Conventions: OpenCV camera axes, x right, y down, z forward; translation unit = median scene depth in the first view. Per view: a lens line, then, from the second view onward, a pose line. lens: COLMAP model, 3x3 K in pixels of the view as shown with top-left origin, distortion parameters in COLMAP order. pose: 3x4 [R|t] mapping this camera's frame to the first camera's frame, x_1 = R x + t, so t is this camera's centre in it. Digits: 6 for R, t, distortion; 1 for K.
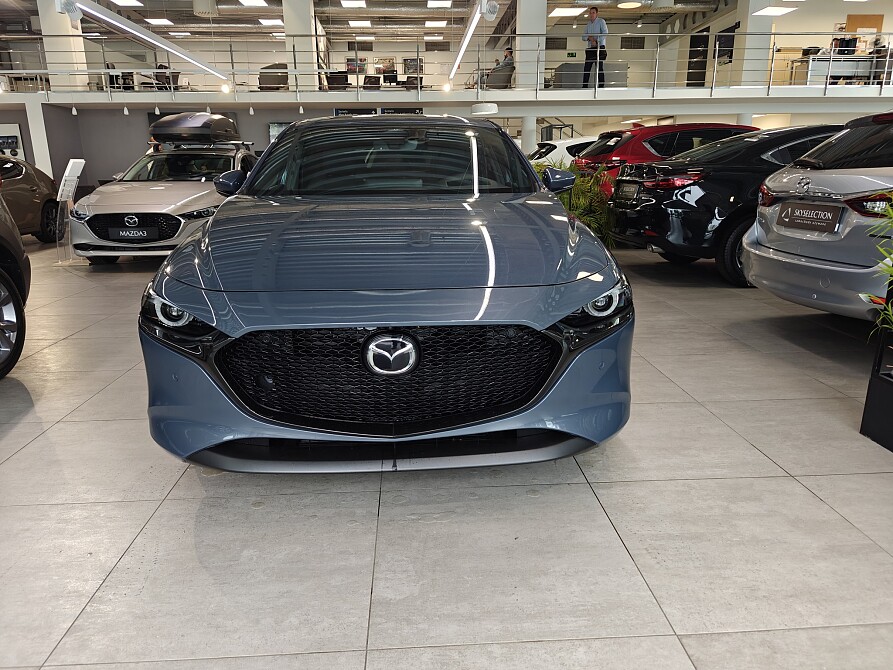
lens RADIAL K [[618.3, 0, 442.9], [0, 618.3, 329.5], [0, 0, 1]] dist [0.042108, -0.030908]
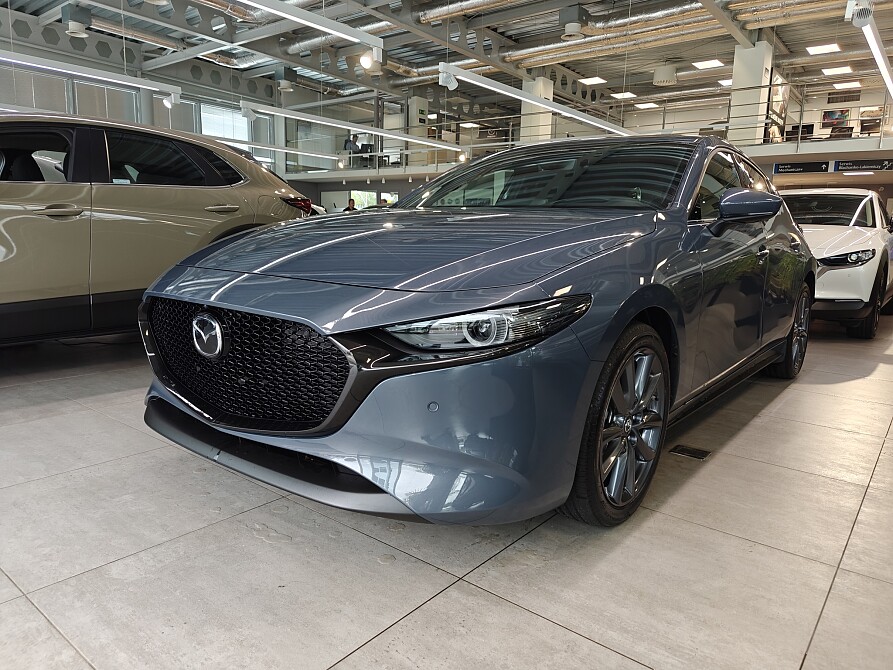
lens RADIAL K [[609.1, 0, 446.5], [0, 609.1, 335.0], [0, 0, 1]] dist [0.097180, -0.112189]
pose [[0.742280, 0.142106, -0.654848, 0.107944], [-0.203552, 0.978893, -0.018303, -0.002345], [0.638425, 0.146882, 0.755539, 0.067050]]
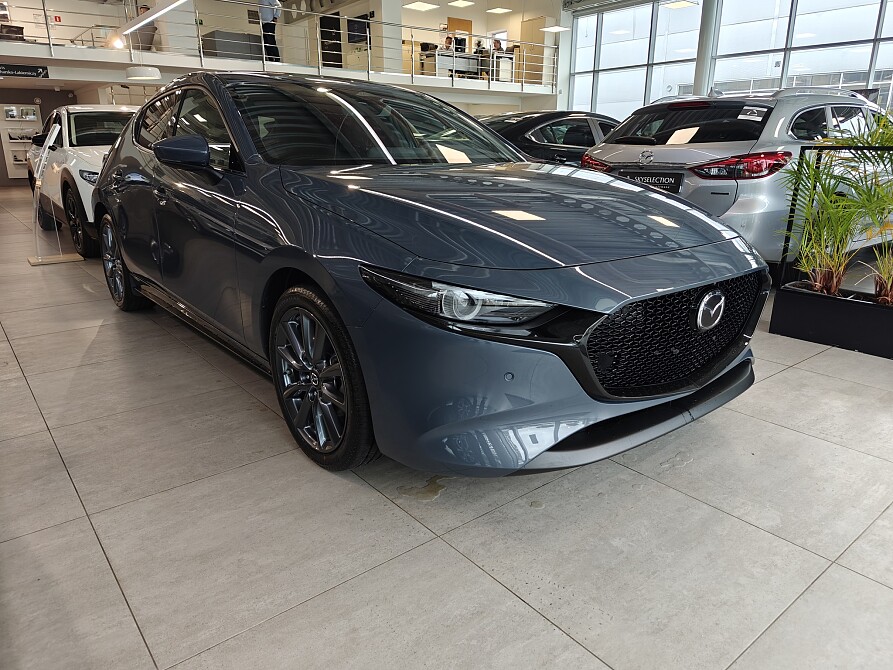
lens RADIAL K [[609.1, 0, 446.5], [0, 609.1, 335.0], [0, 0, 1]] dist [0.097180, -0.112189]
pose [[0.811561, -0.162558, 0.561198, -0.137229], [0.139354, 0.986650, 0.084273, -0.009257], [-0.567405, 0.009812, 0.823380, 0.051032]]
